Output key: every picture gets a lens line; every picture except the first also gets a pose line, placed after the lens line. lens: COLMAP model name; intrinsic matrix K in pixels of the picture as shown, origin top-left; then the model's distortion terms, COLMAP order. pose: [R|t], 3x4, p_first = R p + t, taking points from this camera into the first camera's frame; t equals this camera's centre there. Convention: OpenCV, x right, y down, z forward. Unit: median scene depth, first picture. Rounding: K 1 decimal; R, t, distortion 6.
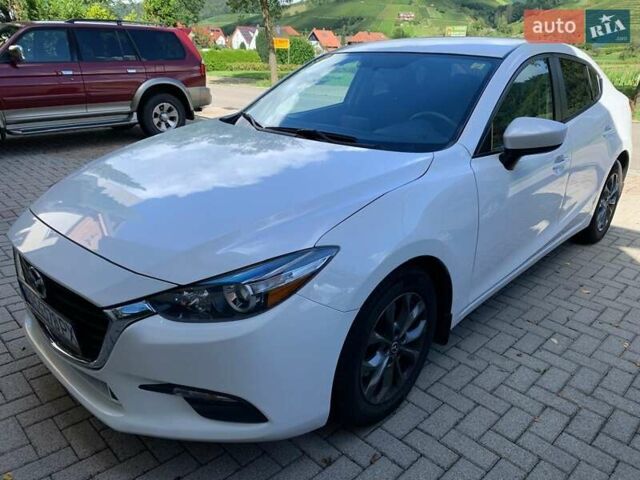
lens RADIAL K [[483.0, 0, 320.0], [0, 483.0, 240.0], [0, 0, 1]] dist [0.007278, -0.007442]
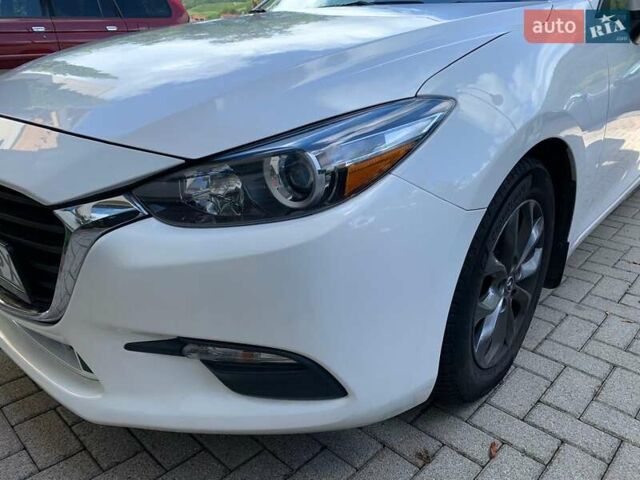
lens RADIAL K [[483.0, 0, 320.0], [0, 483.0, 240.0], [0, 0, 1]] dist [0.007278, -0.007442]
pose [[0.999282, -0.034802, 0.015005, -0.122504], [0.034465, 0.999160, 0.022166, 0.146603], [-0.015764, -0.021633, 0.999642, 0.356691]]
